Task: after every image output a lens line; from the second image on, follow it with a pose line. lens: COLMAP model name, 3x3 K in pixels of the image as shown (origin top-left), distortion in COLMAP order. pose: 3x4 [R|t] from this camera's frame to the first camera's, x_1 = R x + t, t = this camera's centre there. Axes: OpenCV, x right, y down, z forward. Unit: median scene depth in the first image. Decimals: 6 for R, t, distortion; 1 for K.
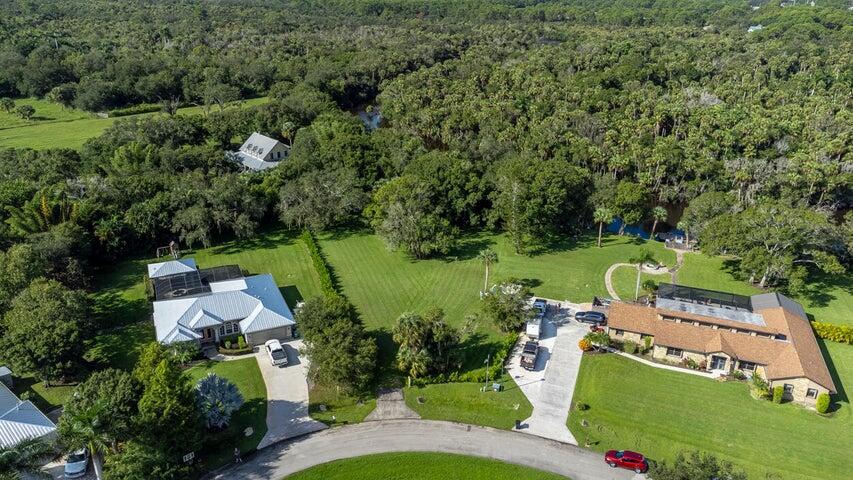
lens RADIAL K [[634.3, 0, 424.3], [0, 634.3, 234.6], [0, 0, 1]] dist [0.052378, 0.003653]
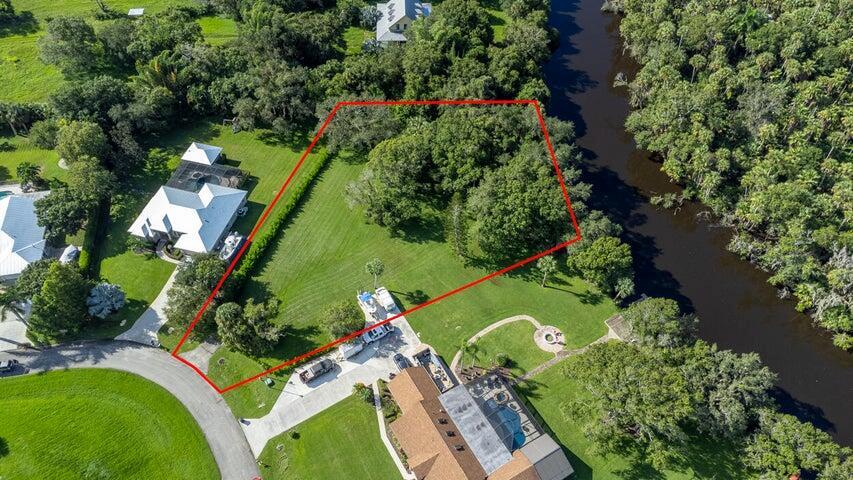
lens RADIAL K [[634.3, 0, 424.3], [0, 634.3, 234.6], [0, 0, 1]] dist [0.052378, 0.003653]
pose [[0.775475, 0.479481, -0.410777, 0.727251], [-0.237646, 0.824419, 0.513671, -0.738654], [0.584947, -0.300719, 0.753262, 0.262580]]
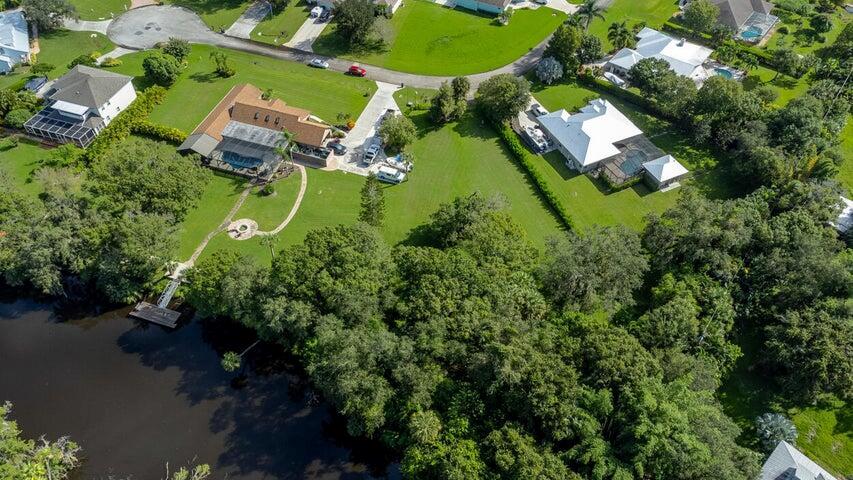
lens RADIAL K [[634.3, 0, 424.3], [0, 634.3, 234.6], [0, 0, 1]] dist [0.052378, 0.003653]
pose [[-0.998791, 0.008769, -0.048369, 0.155440], [-0.042437, 0.342795, 0.938451, -1.260617], [0.024810, 0.939369, -0.342009, 1.864790]]
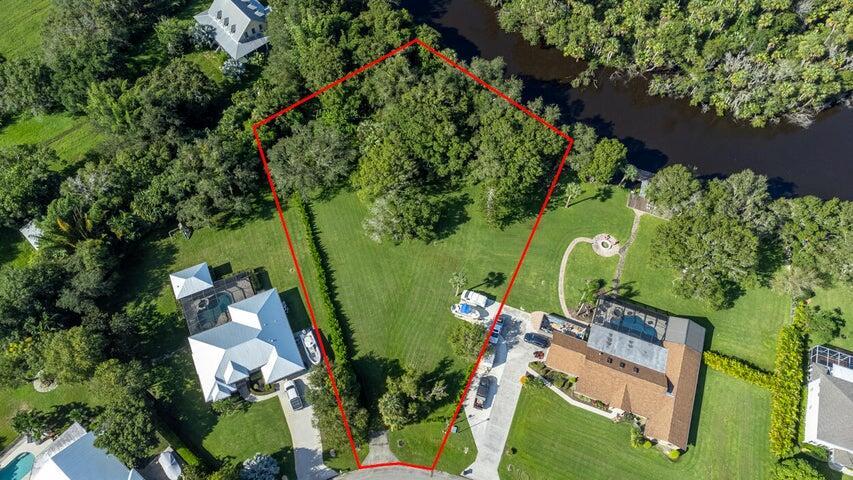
lens RADIAL K [[634.3, 0, 424.3], [0, 634.3, 234.6], [0, 0, 1]] dist [0.052378, 0.003653]
pose [[0.999959, 0.008230, 0.003805, 0.036424], [-0.008773, 0.772186, 0.635336, -0.936114], [0.002291, -0.635343, 0.772227, 0.175675]]
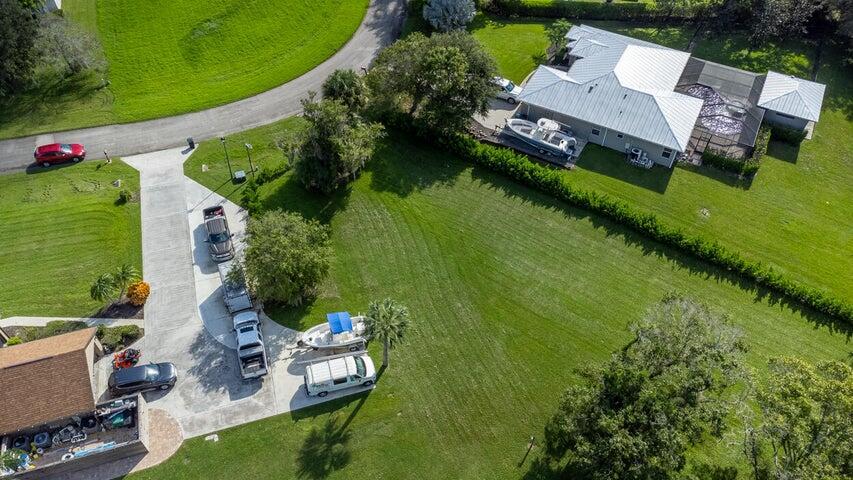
lens RADIAL K [[634.3, 0, 424.3], [0, 634.3, 234.6], [0, 0, 1]] dist [0.052378, 0.003653]
pose [[-0.786113, 0.438285, -0.435812, 0.289948], [-0.261680, 0.402788, 0.877089, -0.442754], [0.559955, 0.803535, -0.201946, 1.267782]]
